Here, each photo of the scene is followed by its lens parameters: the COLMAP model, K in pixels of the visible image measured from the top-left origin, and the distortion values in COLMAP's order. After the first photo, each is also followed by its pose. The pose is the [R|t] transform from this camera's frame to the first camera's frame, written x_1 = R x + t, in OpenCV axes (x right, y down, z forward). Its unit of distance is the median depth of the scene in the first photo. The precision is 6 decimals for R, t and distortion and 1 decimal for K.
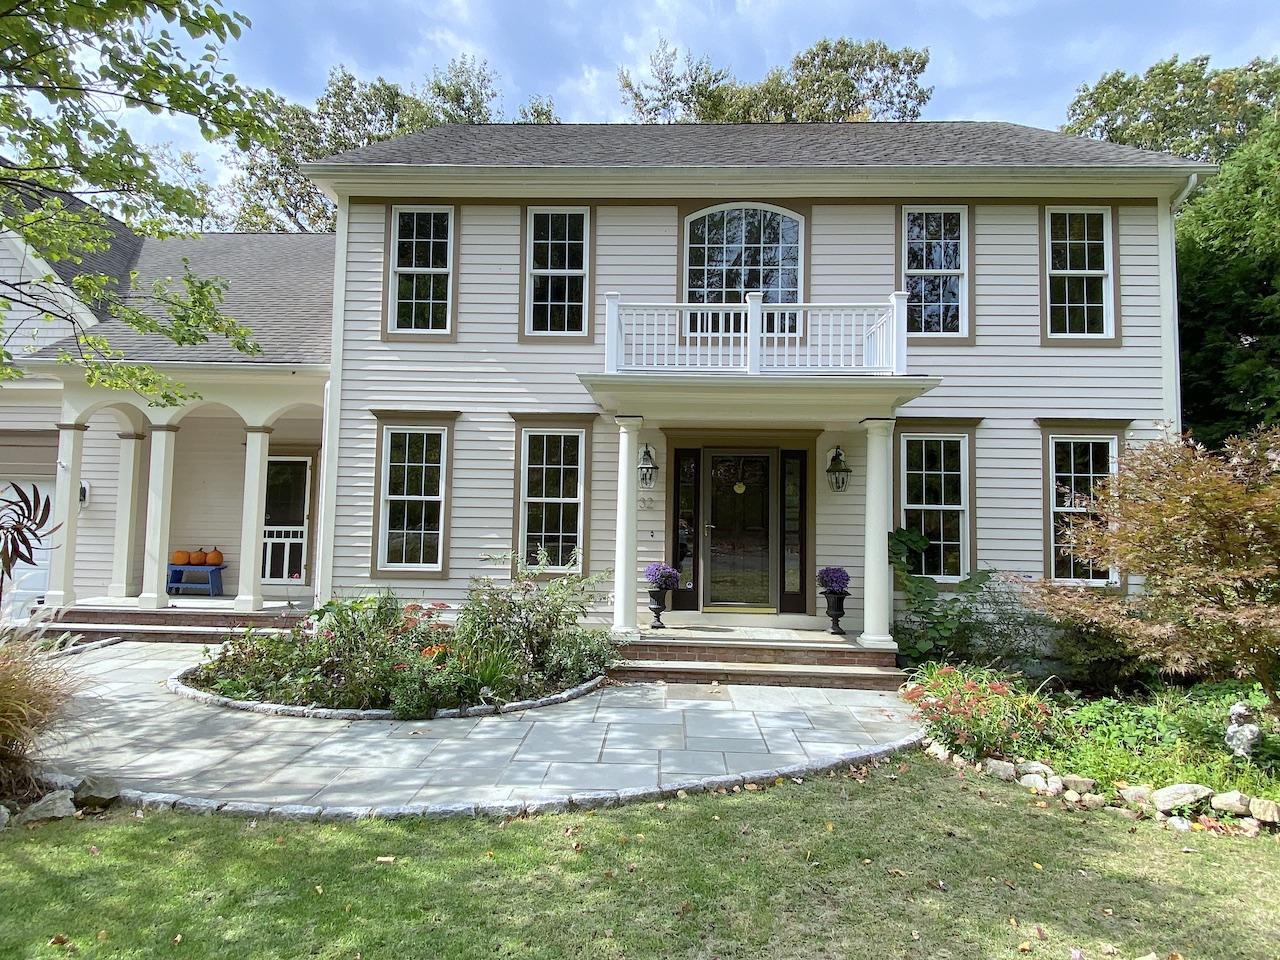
lens RADIAL K [[713.7, 0, 640.0], [0, 713.7, 480.0], [0, 0, 1]] dist [0.022579, -0.018272]
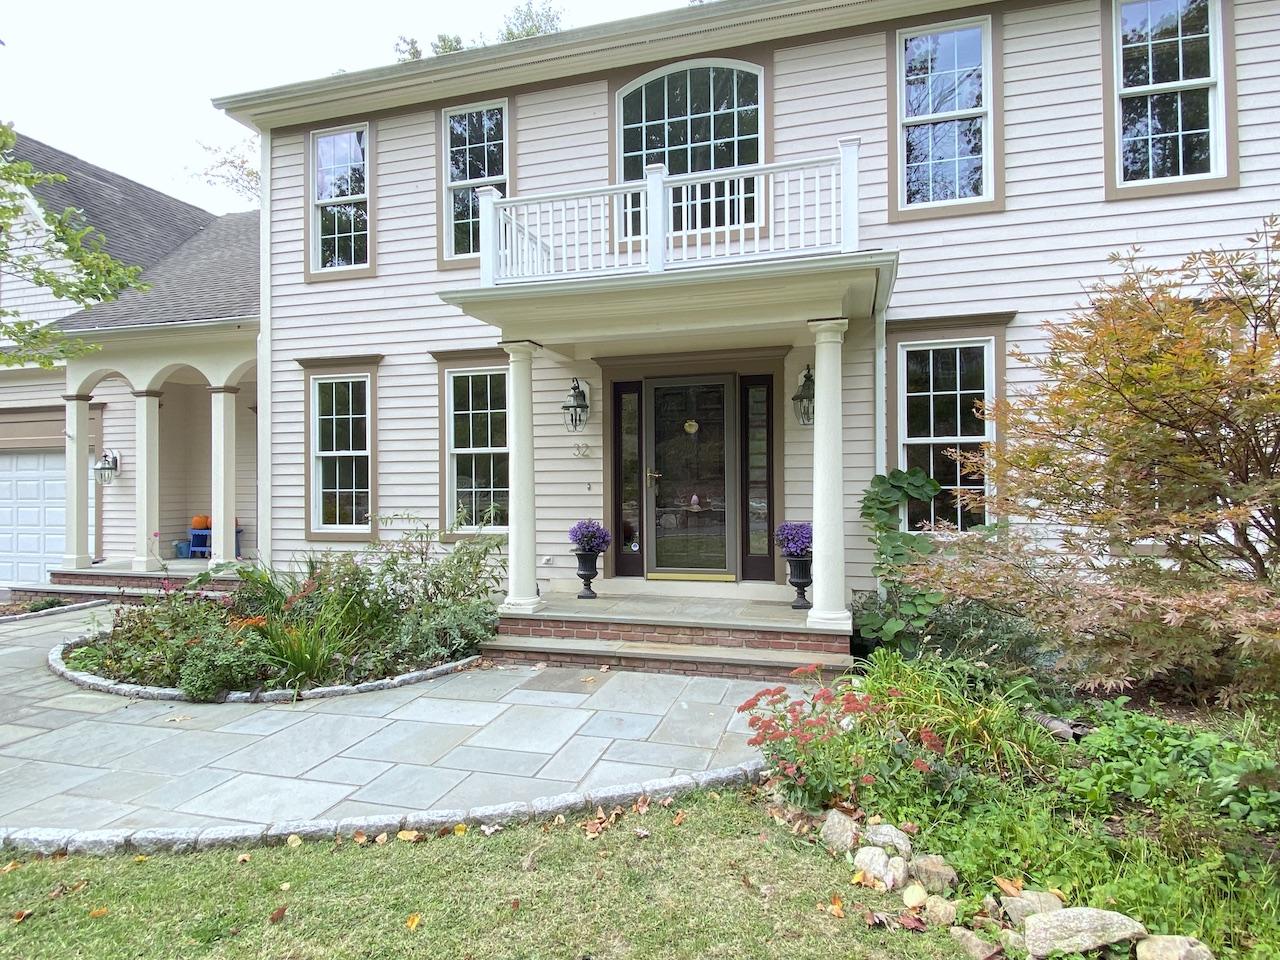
lens RADIAL K [[713.7, 0, 640.0], [0, 713.7, 480.0], [0, 0, 1]] dist [0.022579, -0.018272]
pose [[0.971607, -0.026365, -0.235126, 0.276783], [0.038034, 0.998252, 0.045230, 0.033543], [0.233522, -0.052889, 0.970912, 0.205571]]
